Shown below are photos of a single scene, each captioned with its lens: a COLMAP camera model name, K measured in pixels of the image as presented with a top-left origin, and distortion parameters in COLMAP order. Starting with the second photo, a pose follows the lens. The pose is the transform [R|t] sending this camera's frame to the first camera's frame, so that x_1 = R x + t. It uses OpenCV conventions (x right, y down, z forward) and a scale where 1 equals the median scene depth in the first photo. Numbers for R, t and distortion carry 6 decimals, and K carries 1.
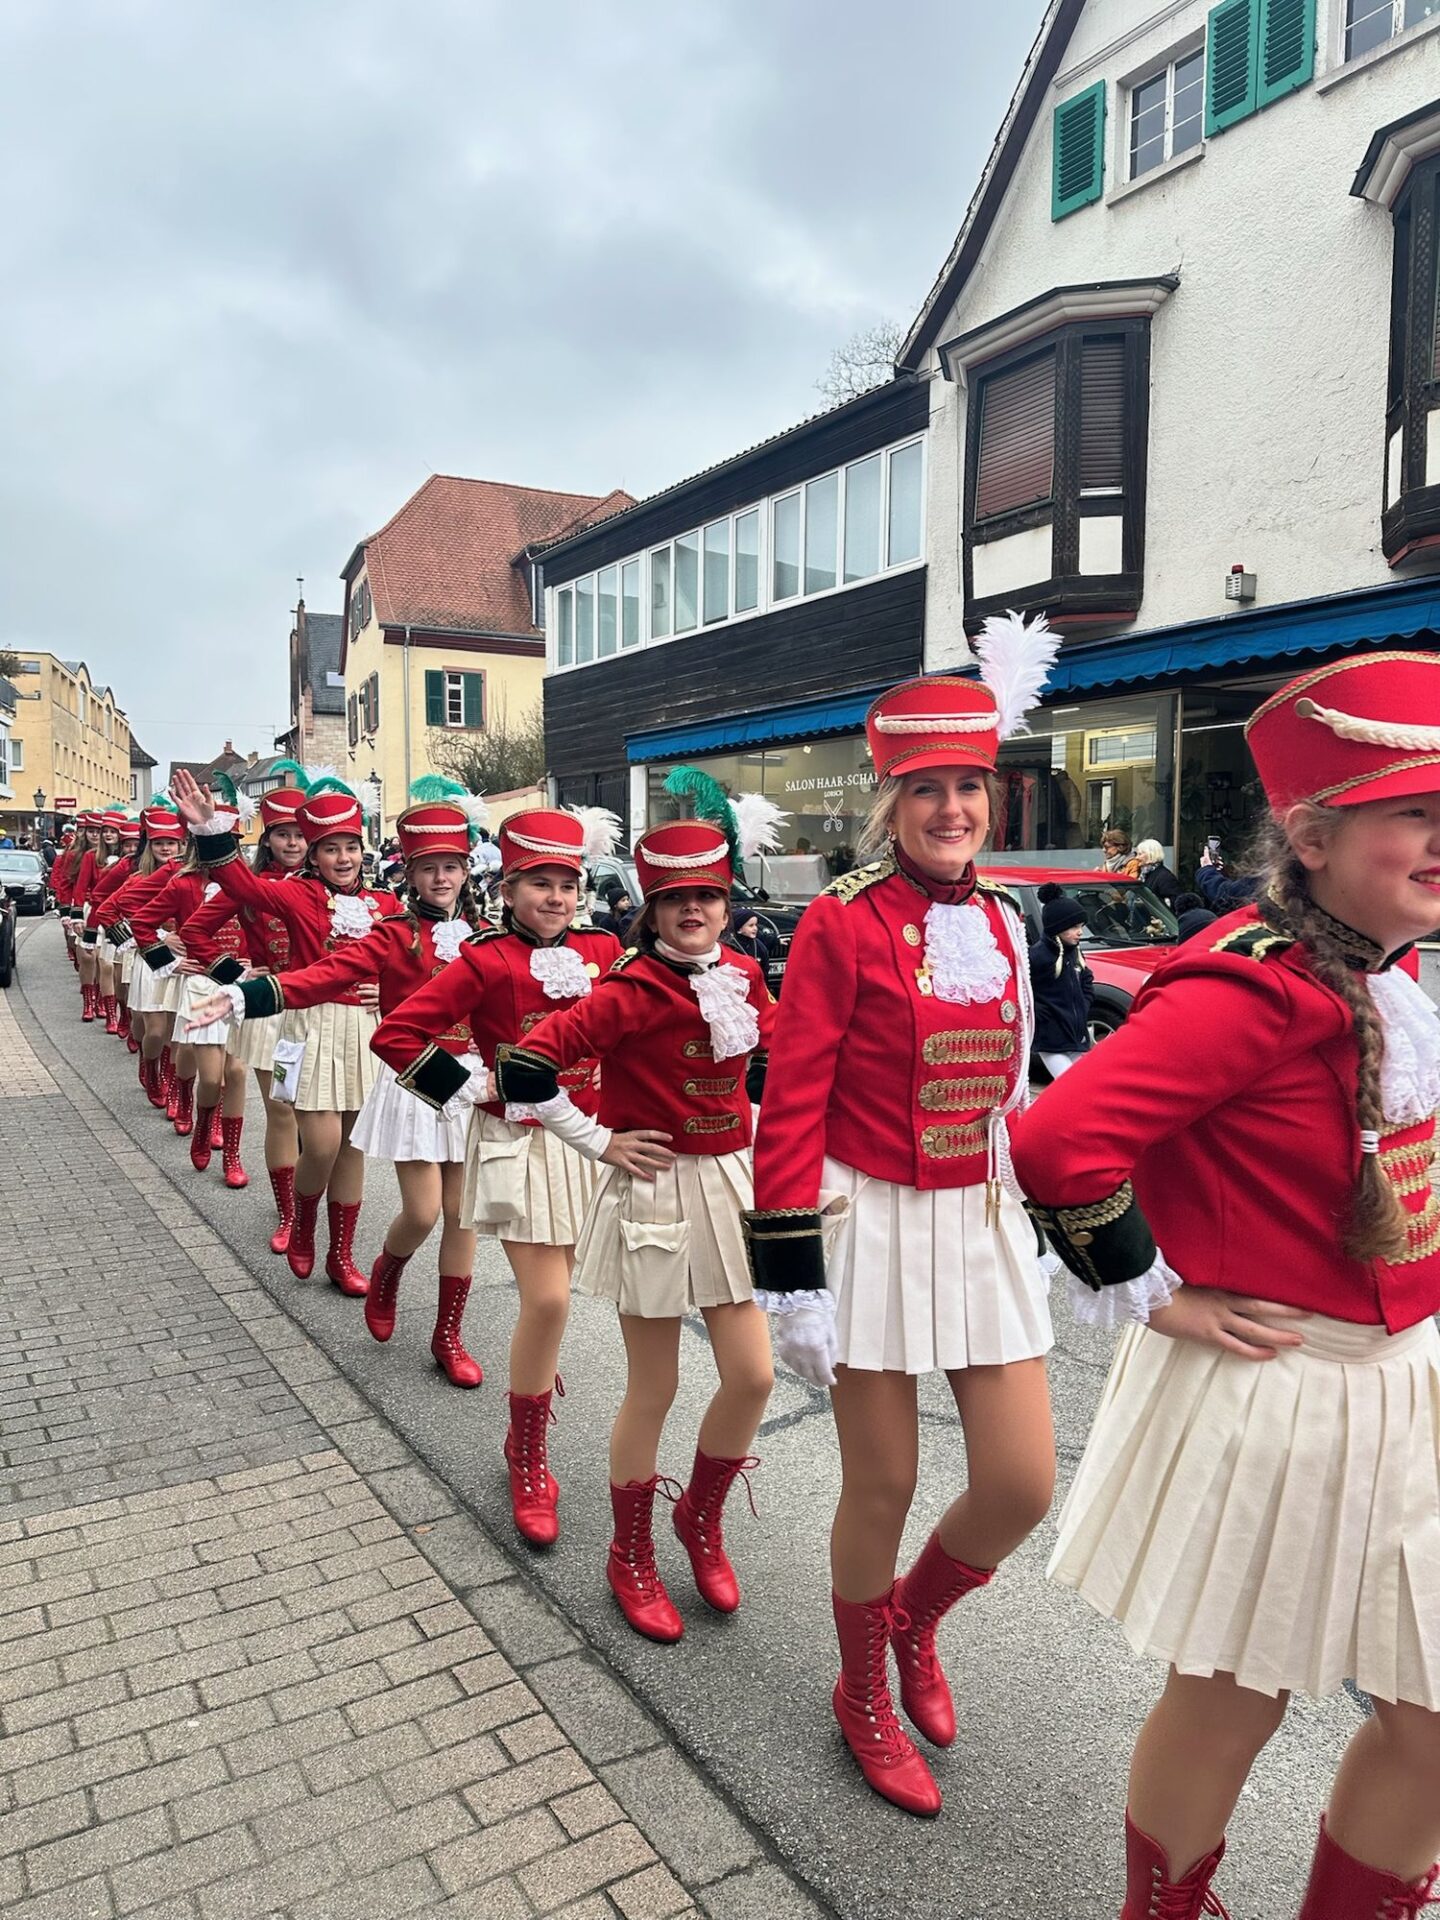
lens RADIAL K [[1349.0, 0, 701.2], [0, 1349.0, 946.0], [0, 0, 1]] dist [0.041297, -0.038140]
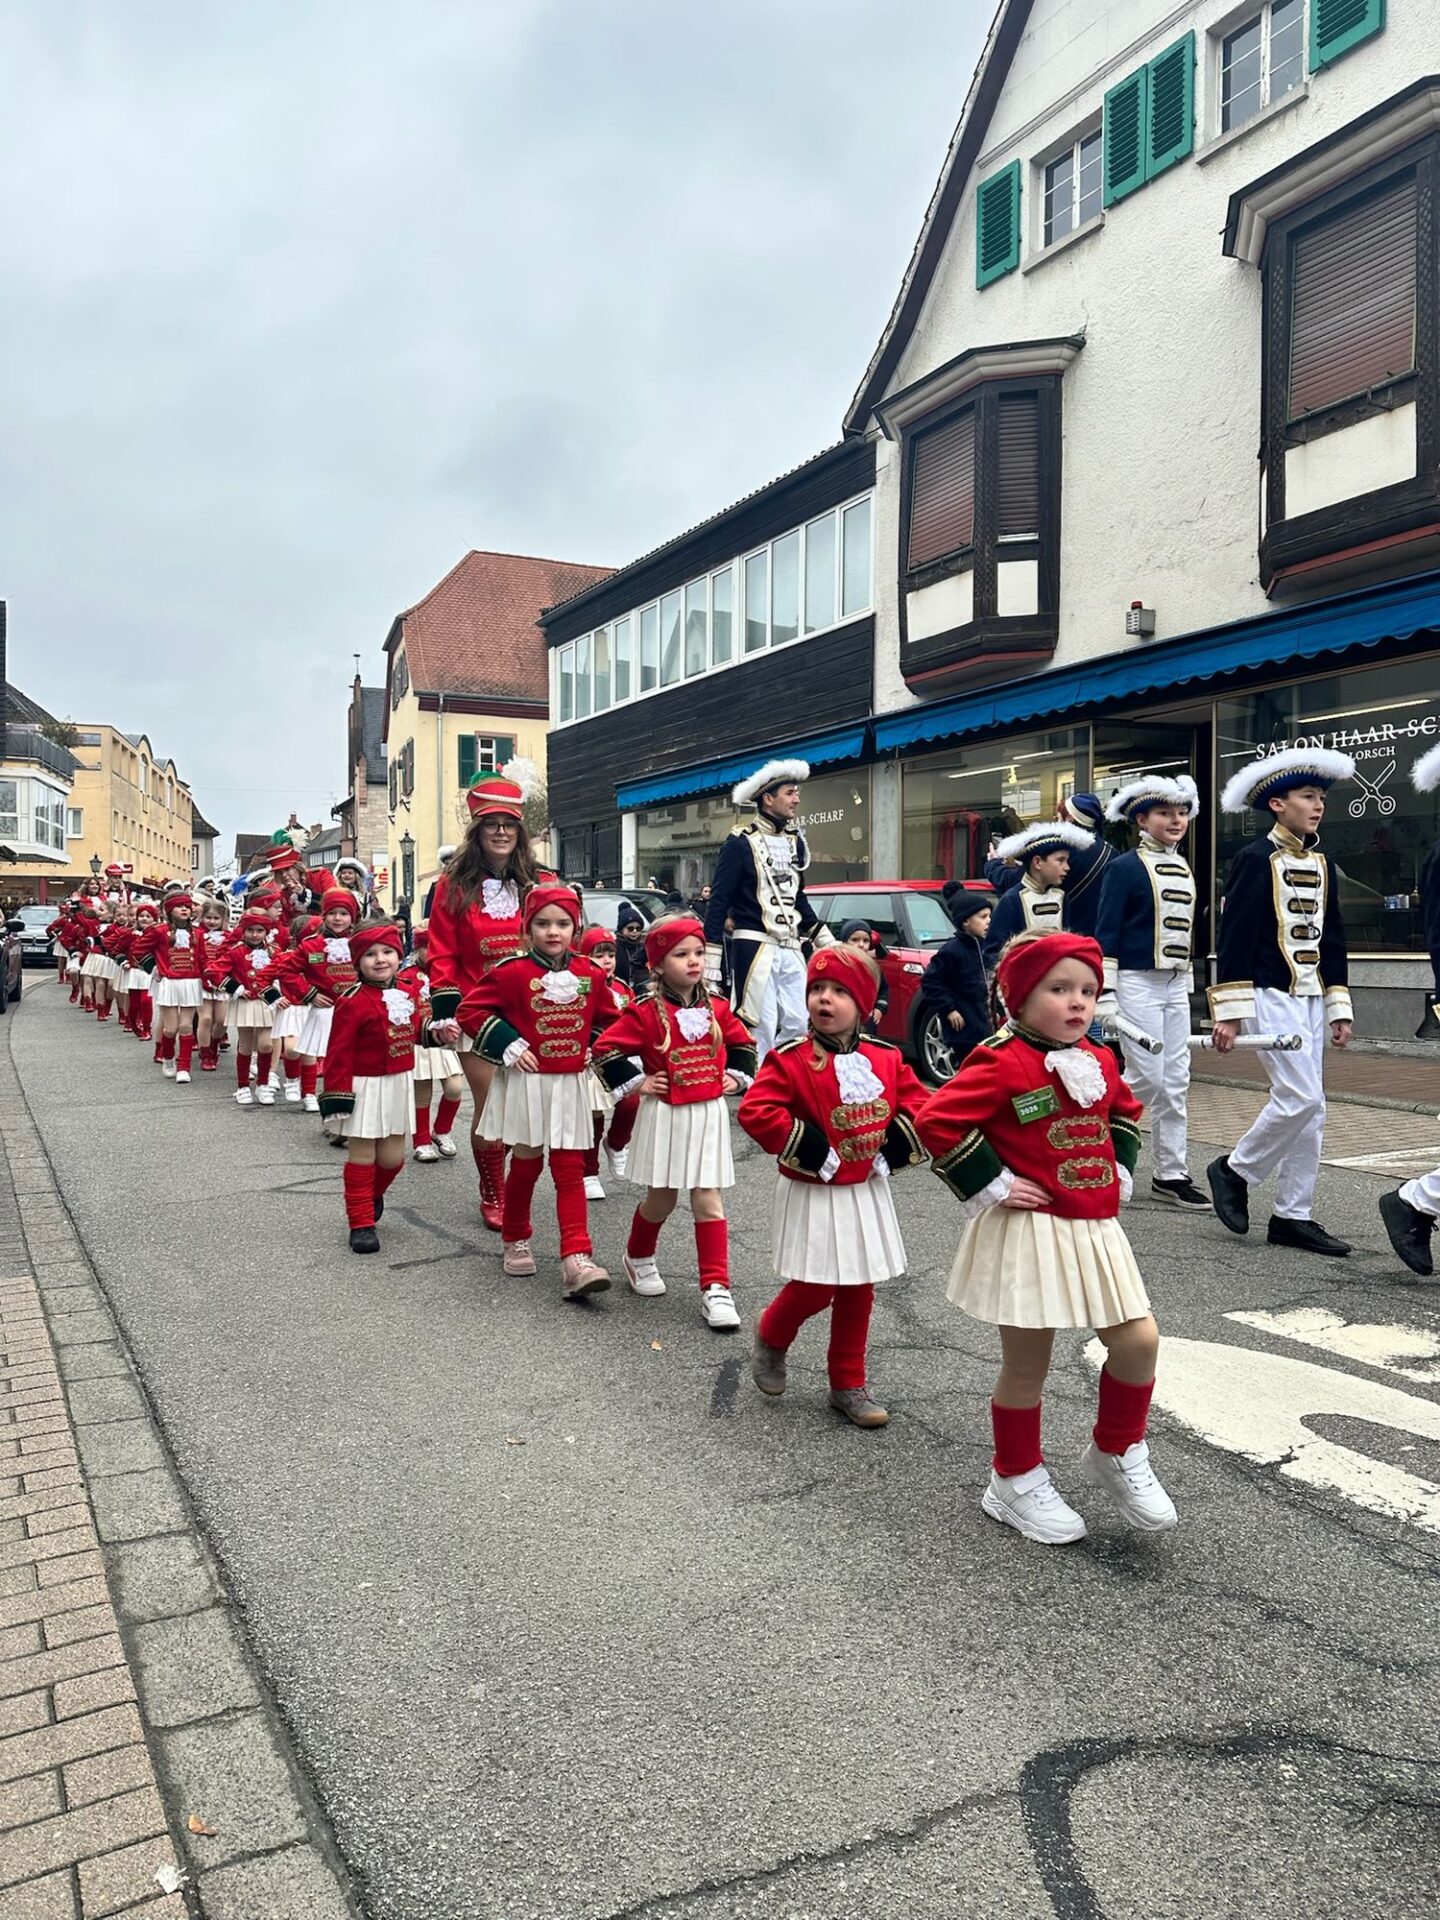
lens RADIAL K [[1349.0, 0, 705.3], [0, 1349.0, 947.6], [0, 0, 1]] dist [0.041297, -0.038140]
pose [[0.999145, -0.001719, -0.041301, 0.087871], [-0.000399, 0.998687, -0.051232, 0.034833], [0.041335, 0.051205, 0.997832, -0.041467]]
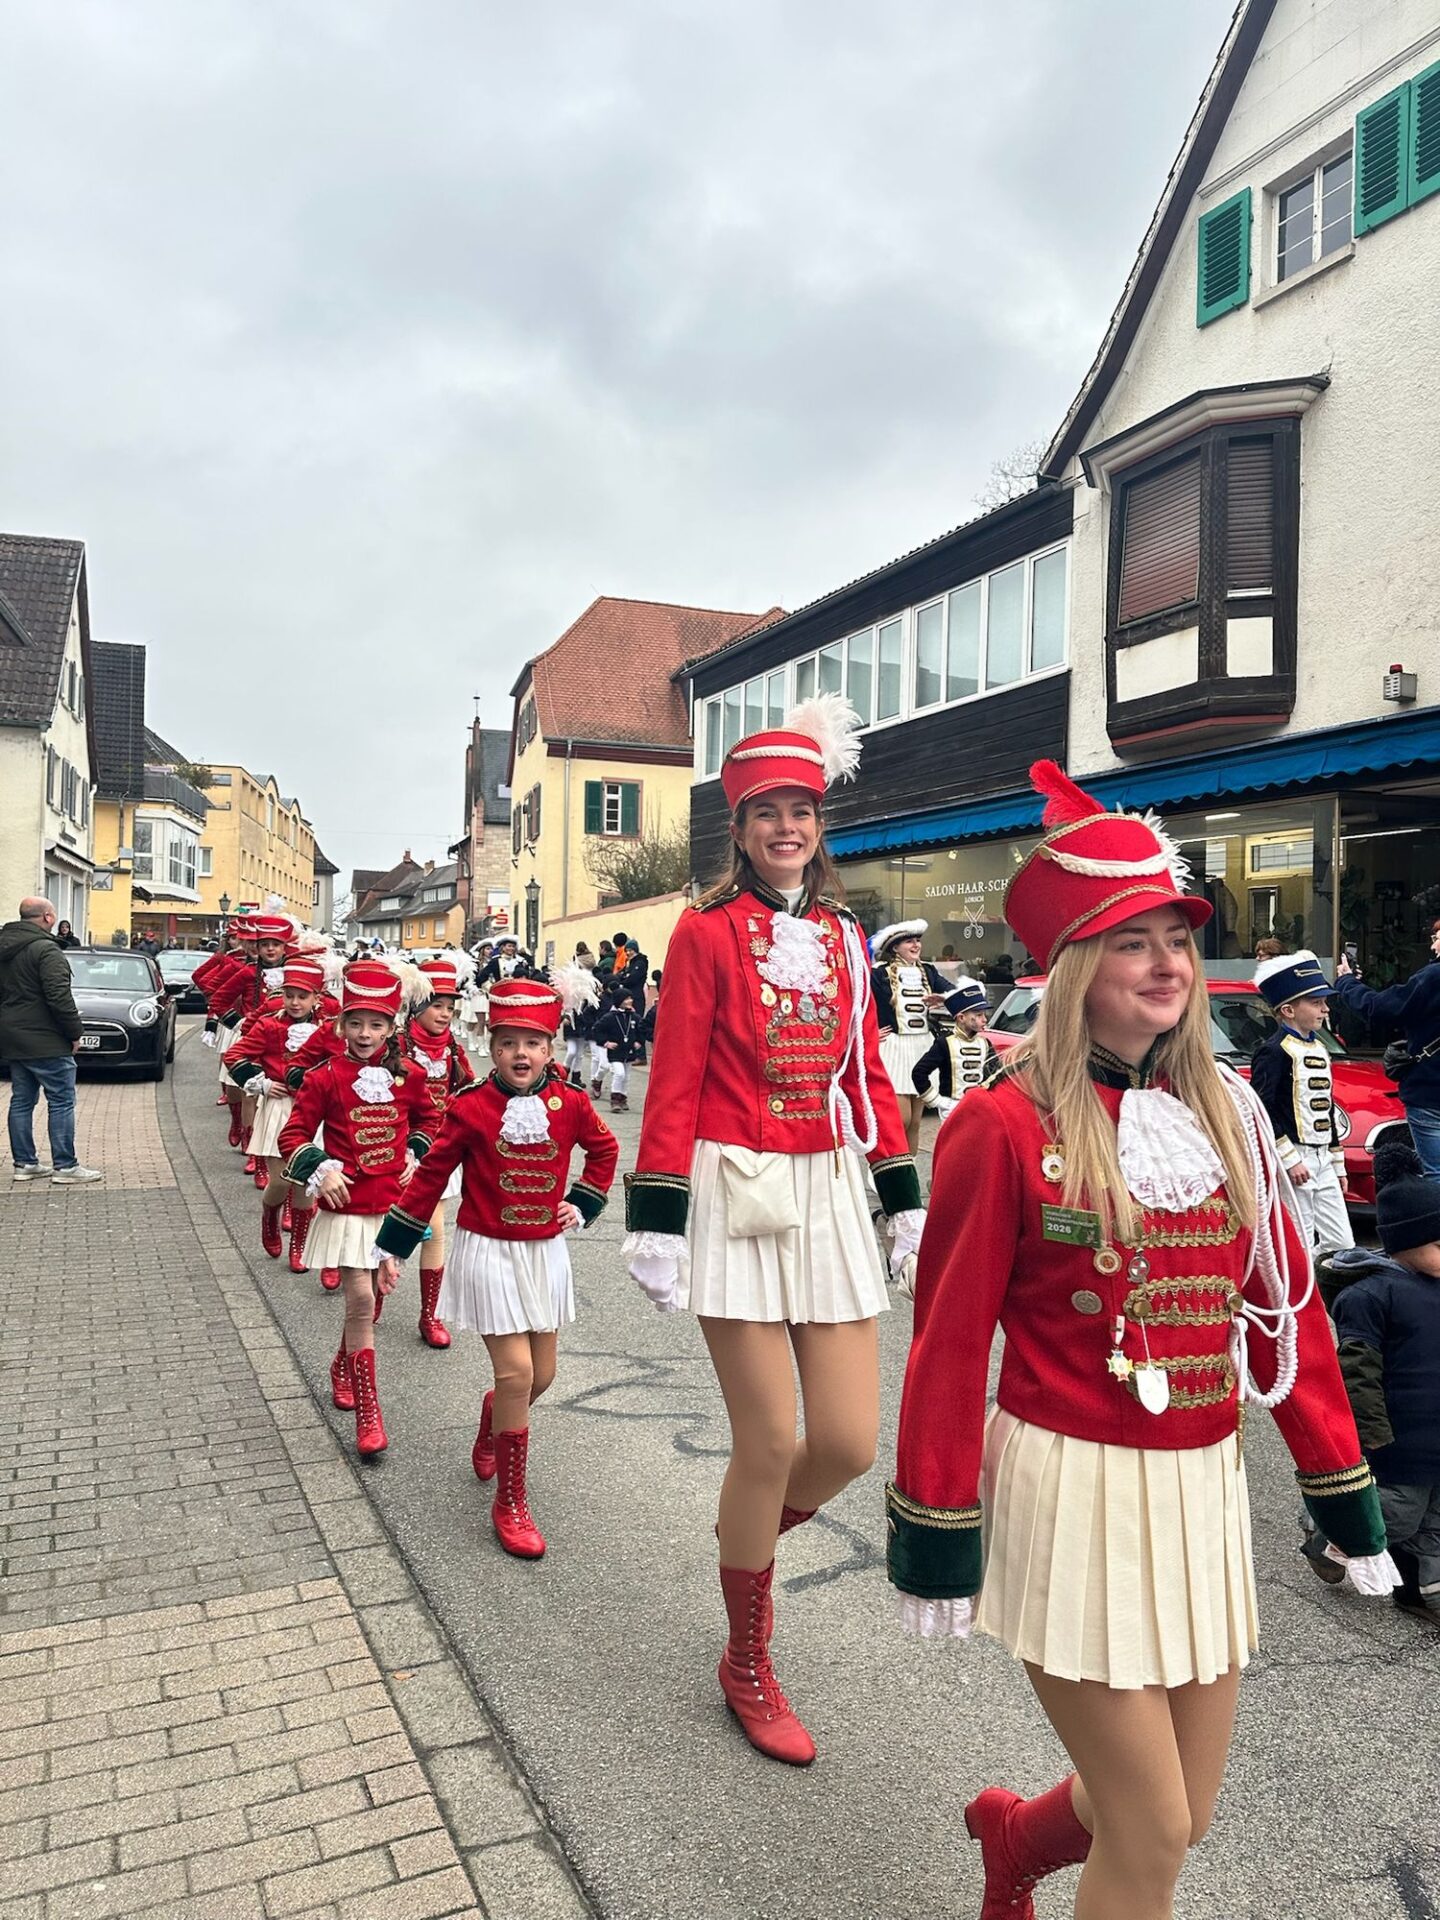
lens RADIAL K [[1349.0, 0, 719.3], [0, 1349.0, 956.8], [0, 0, 1]] dist [0.041297, -0.038140]
pose [[0.994341, 0.011444, -0.105617, 0.021766], [-0.019043, 0.997279, -0.071221, 0.001099], [0.104515, 0.072830, 0.991853, 0.015574]]
